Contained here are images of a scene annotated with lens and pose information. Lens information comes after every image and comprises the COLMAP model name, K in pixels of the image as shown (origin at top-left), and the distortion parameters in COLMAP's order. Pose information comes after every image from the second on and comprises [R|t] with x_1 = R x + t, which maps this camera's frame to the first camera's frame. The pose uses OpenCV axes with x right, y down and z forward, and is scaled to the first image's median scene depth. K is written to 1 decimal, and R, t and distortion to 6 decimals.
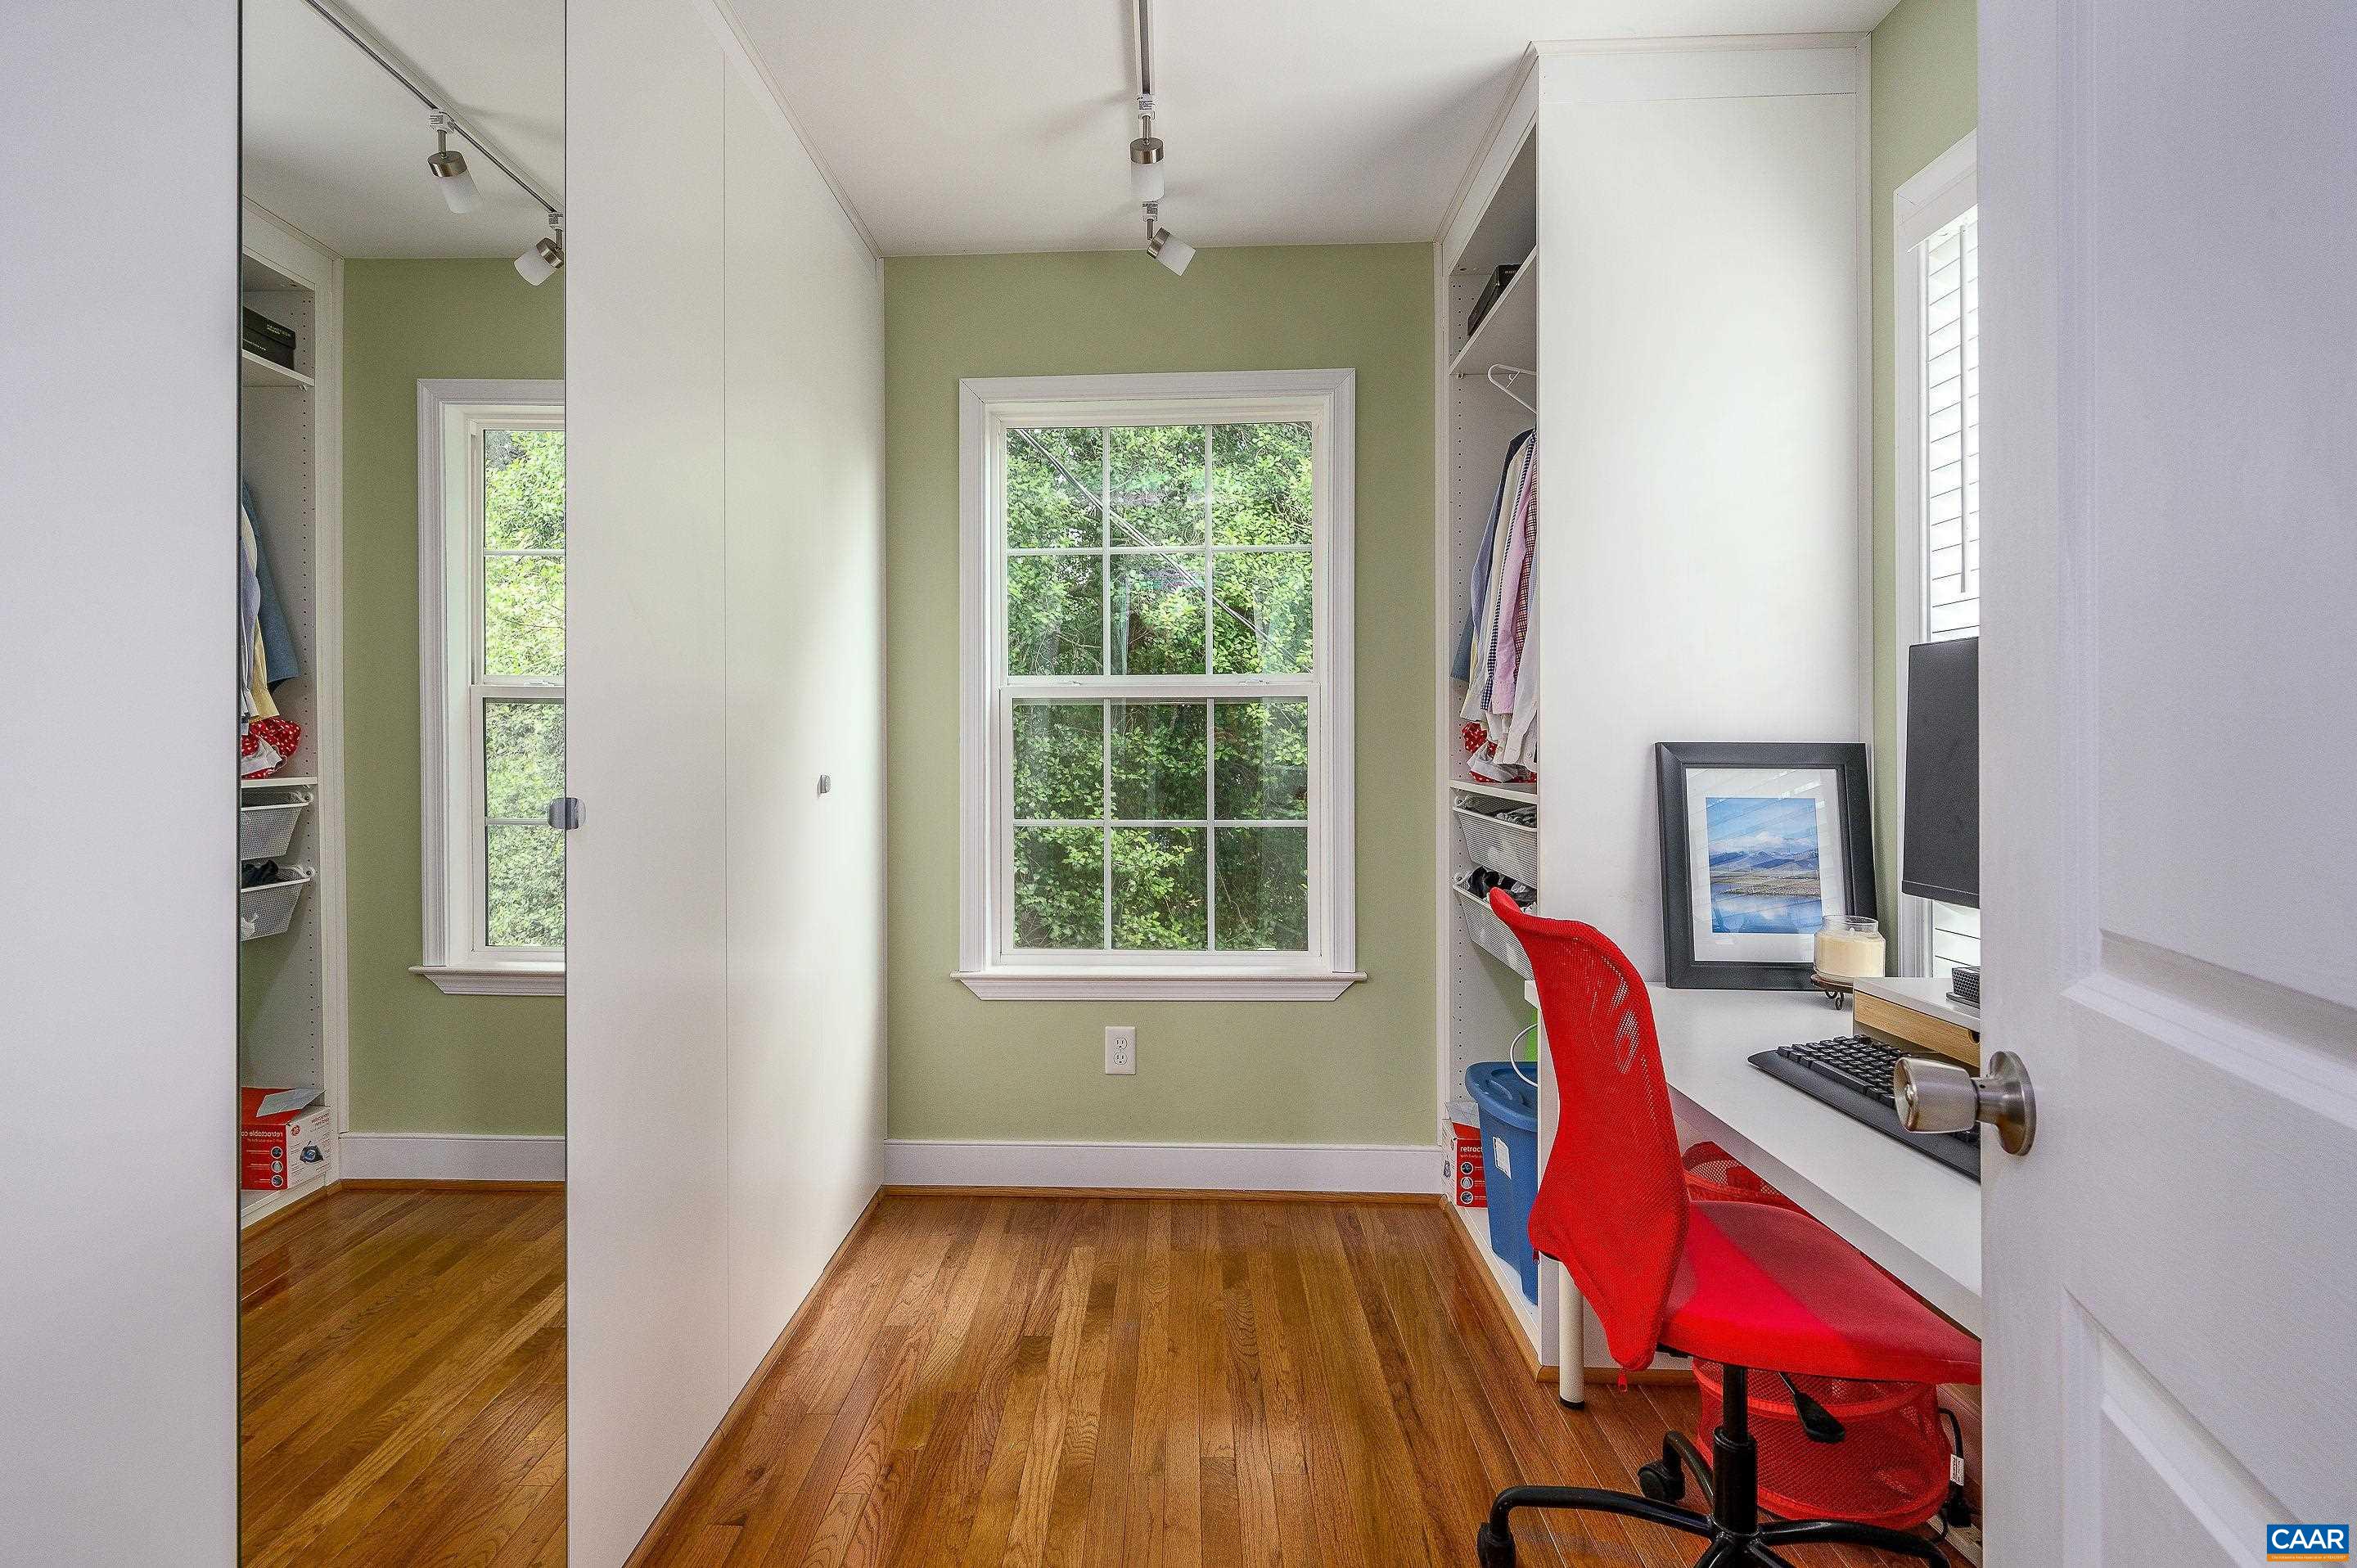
lens RADIAL K [[957.6, 0, 1178.5], [0, 957.6, 784.0], [0, 0, 1]] dist [-0.000906, -0.000089]
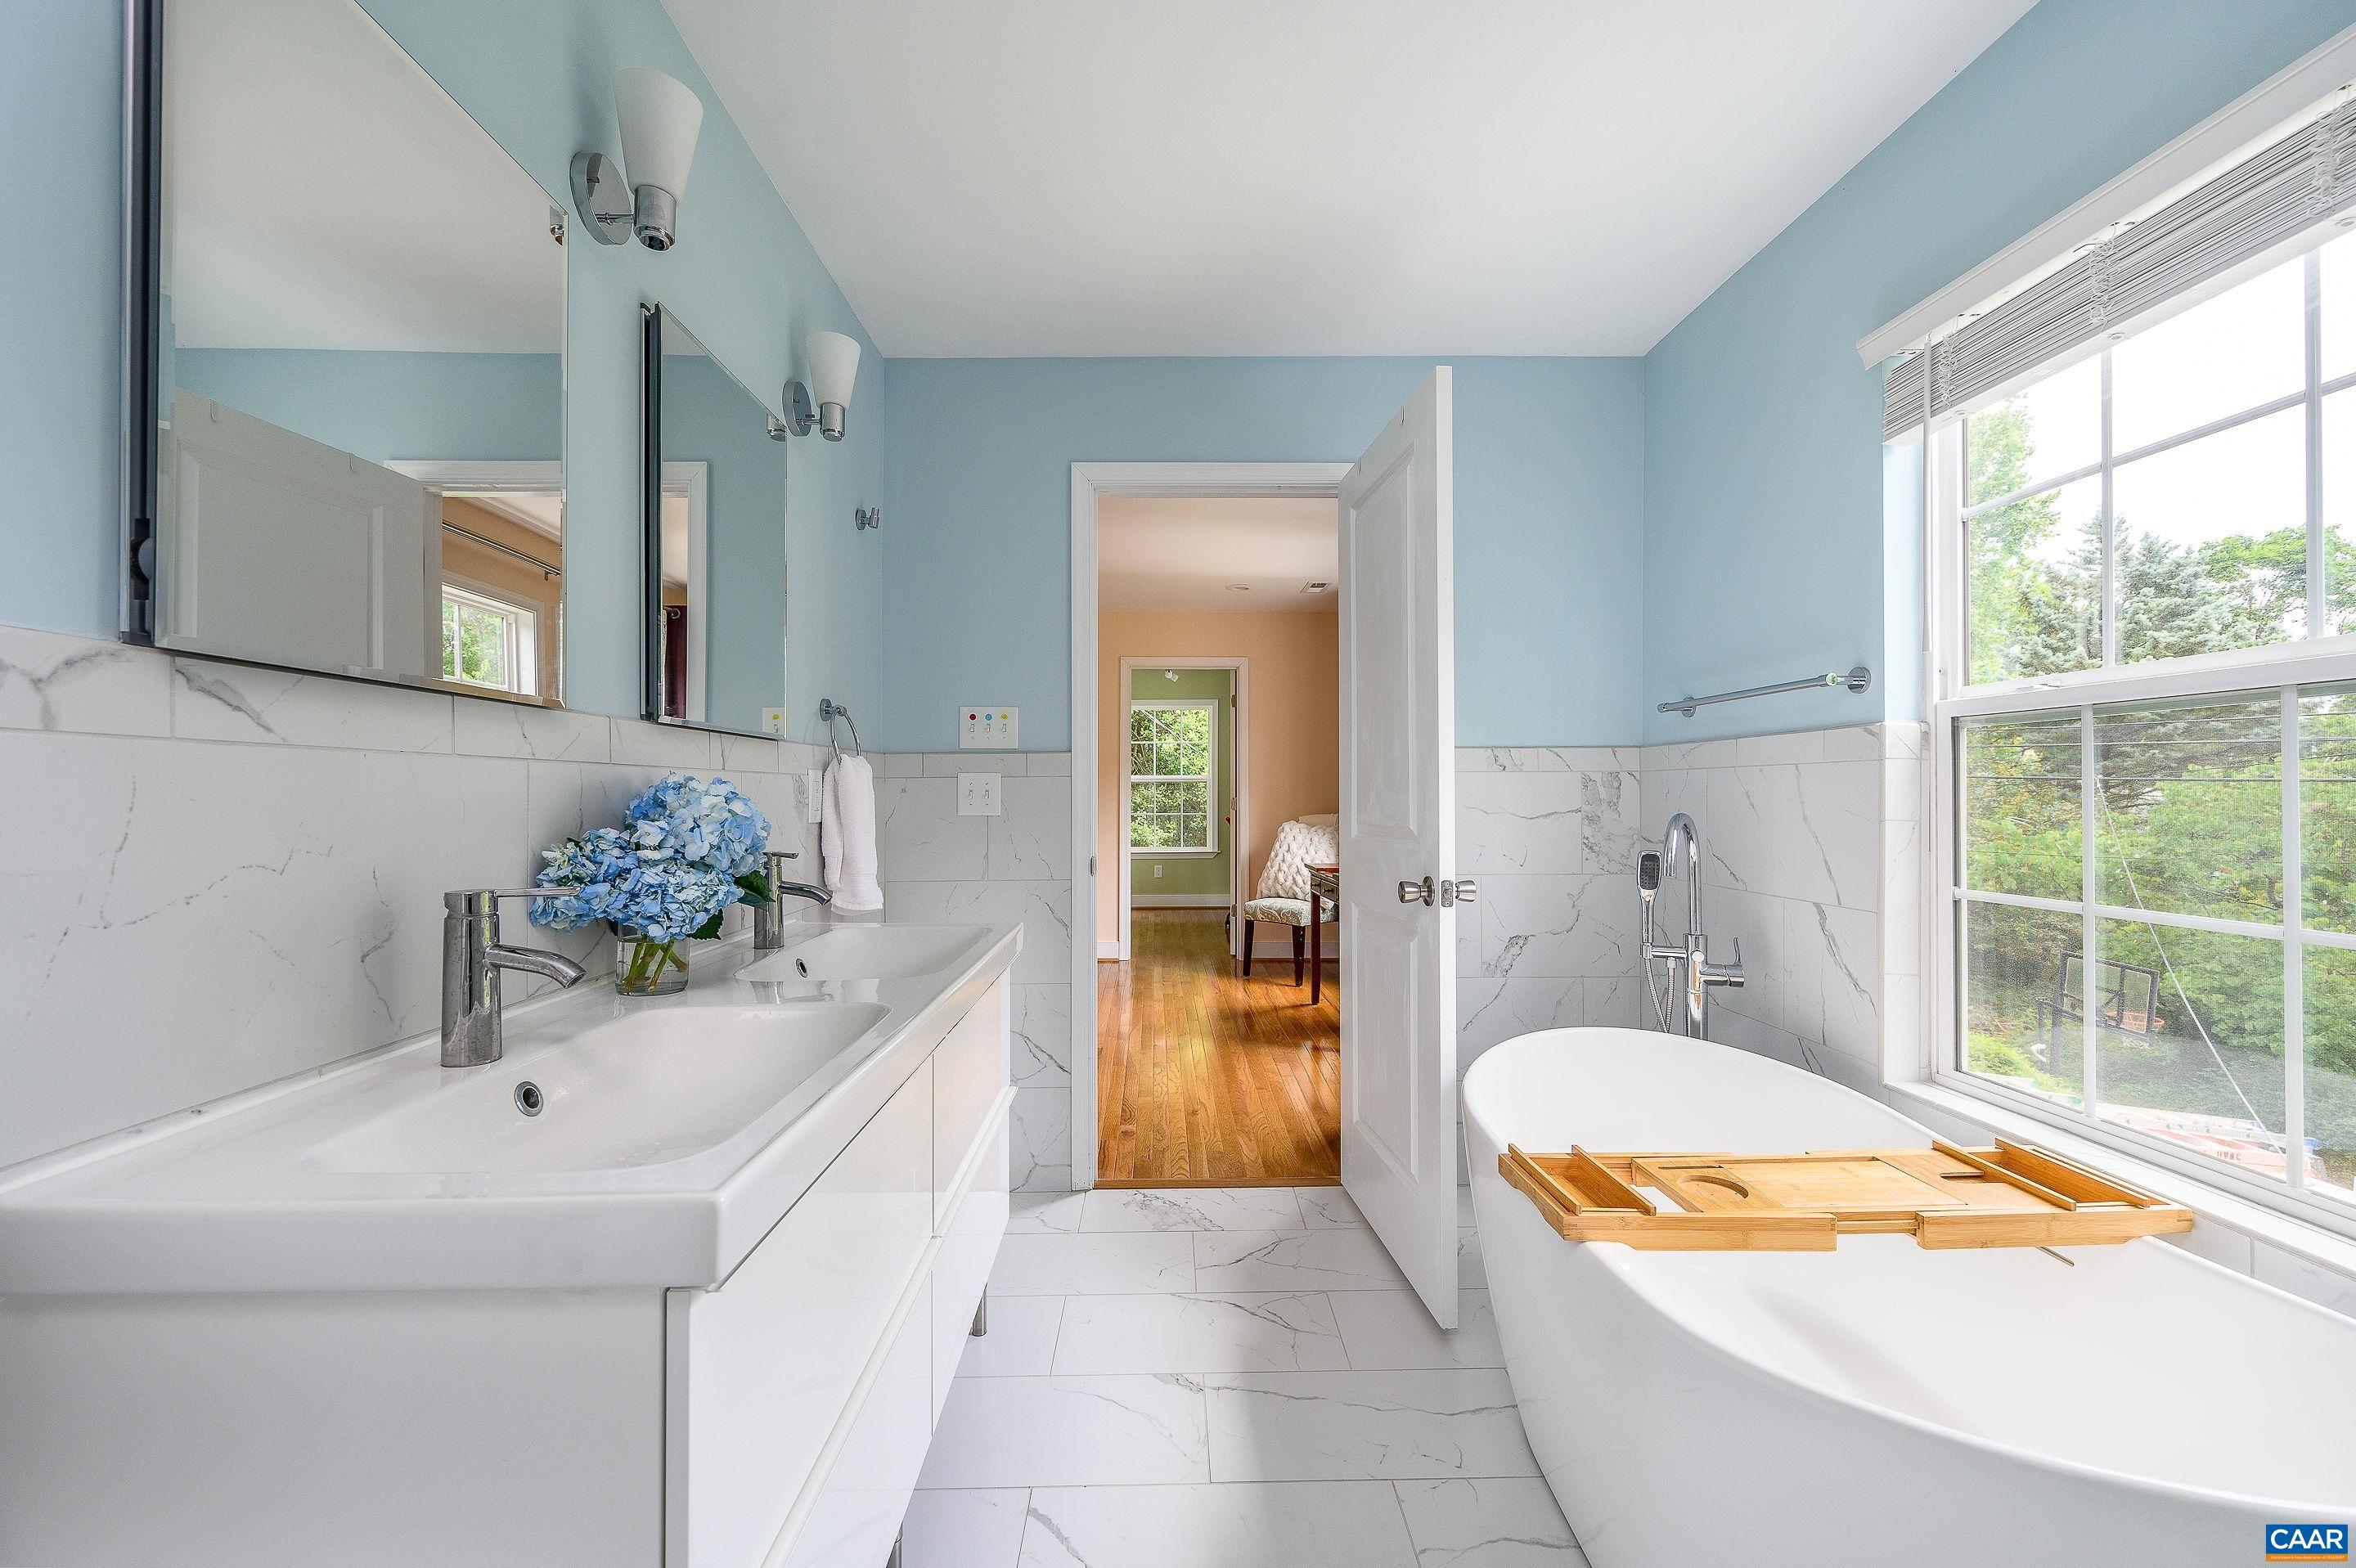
lens RADIAL K [[957.1, 0, 1178.0], [0, 957.1, 784.0], [0, 0, 1]] dist [-0.000906, -0.000089]
pose [[0.999560, 0.001777, 0.029621, -0.090104], [-0.000396, 0.998915, -0.046565, 0.095183], [-0.029672, 0.046532, 0.998476, -2.699287]]
